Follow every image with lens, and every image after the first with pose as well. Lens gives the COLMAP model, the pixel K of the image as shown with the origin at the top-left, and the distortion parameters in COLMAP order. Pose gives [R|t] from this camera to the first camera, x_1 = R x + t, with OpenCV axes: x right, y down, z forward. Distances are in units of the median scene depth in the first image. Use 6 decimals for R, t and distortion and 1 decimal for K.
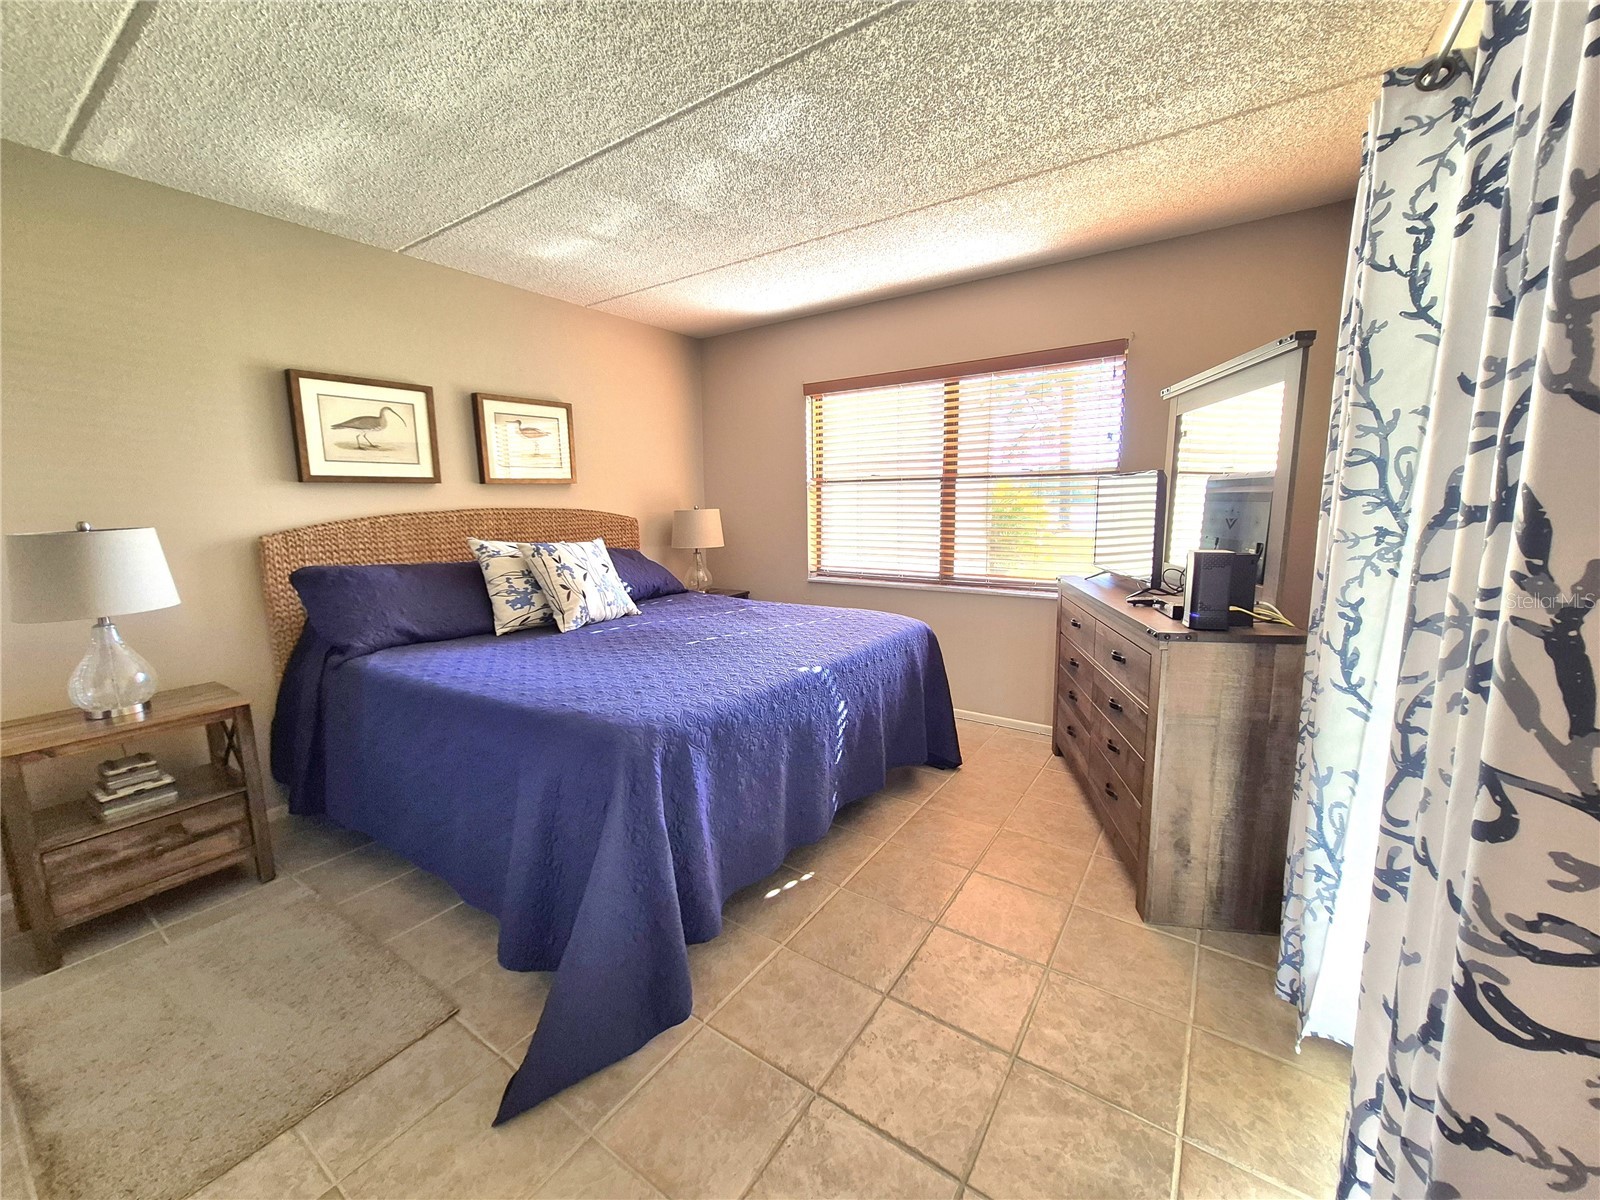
lens RADIAL K [[630.3, 0, 802.6], [0, 630.3, 593.3], [0, 0, 1]] dist [0.006530, -0.002336]
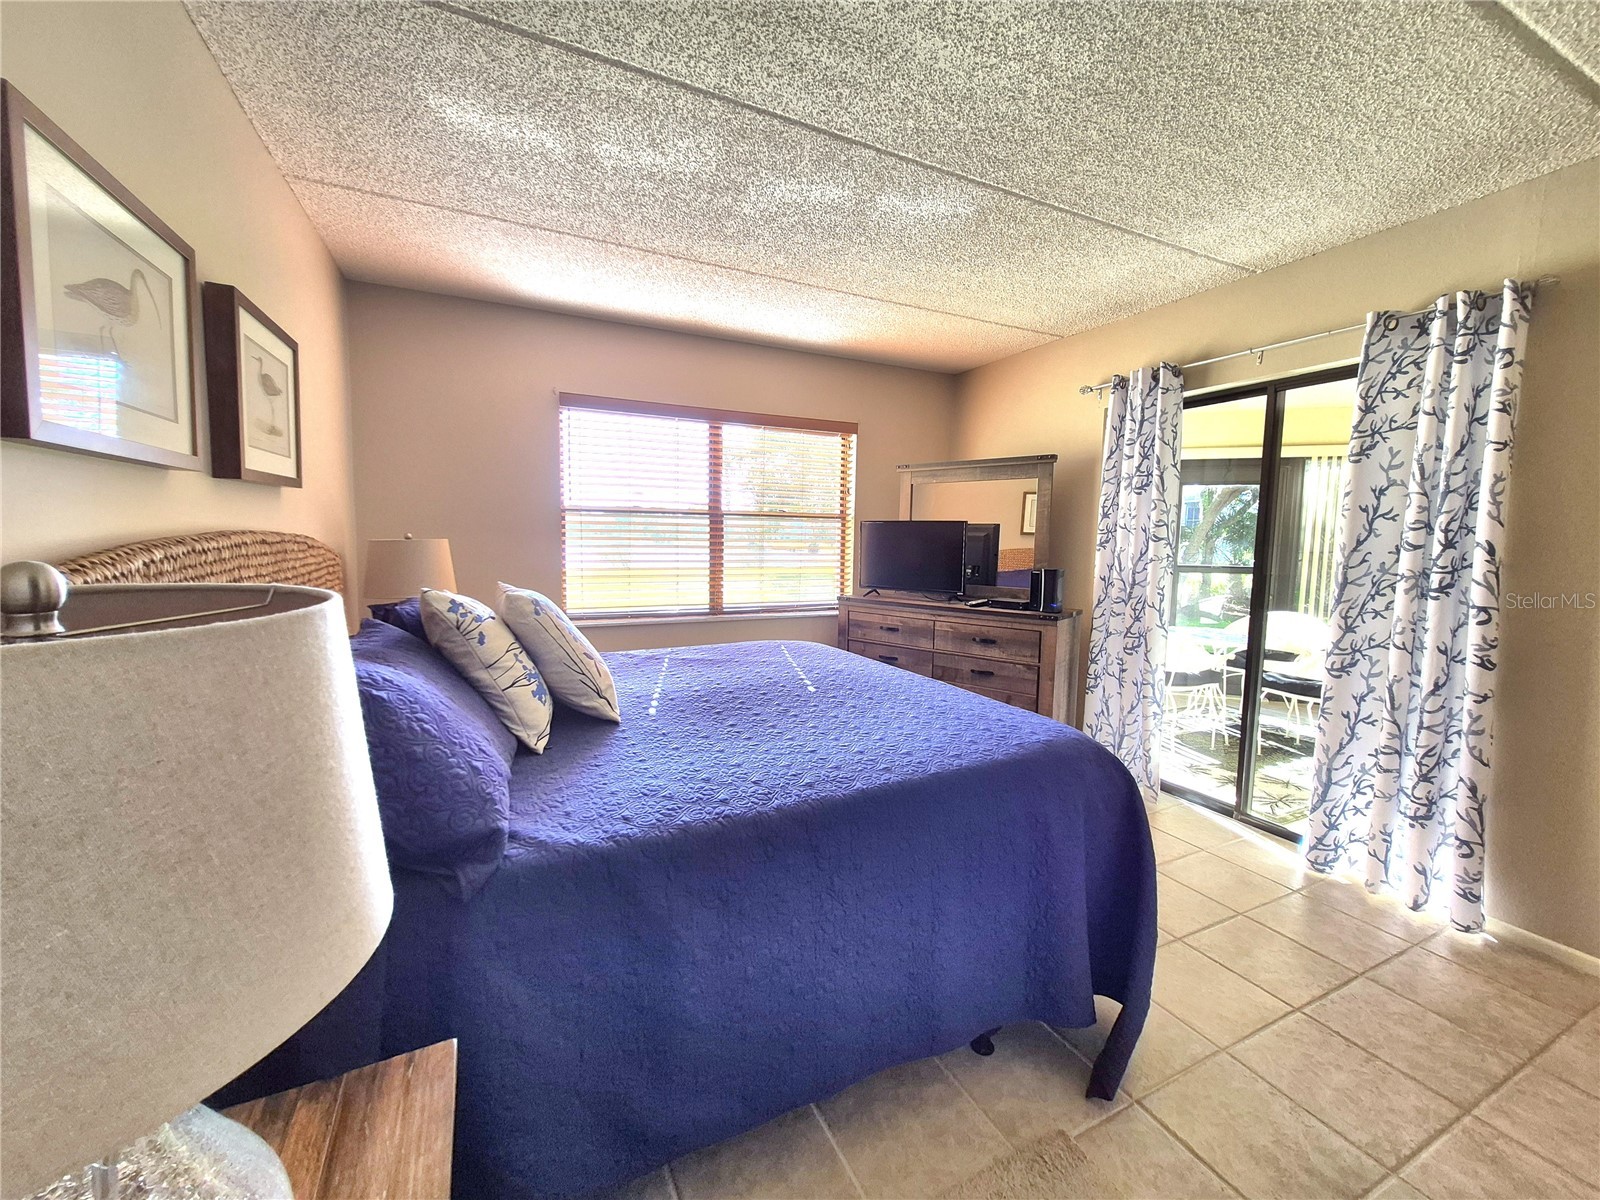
lens RADIAL K [[630.3, 0, 801.0], [0, 630.3, 591.4], [0, 0, 1]] dist [0.006530, -0.002336]
pose [[0.496360, -0.054857, 0.866382, -0.642615], [0.105529, 0.994413, 0.002505, -0.042587], [-0.861679, 0.090185, 0.499376, 0.372812]]
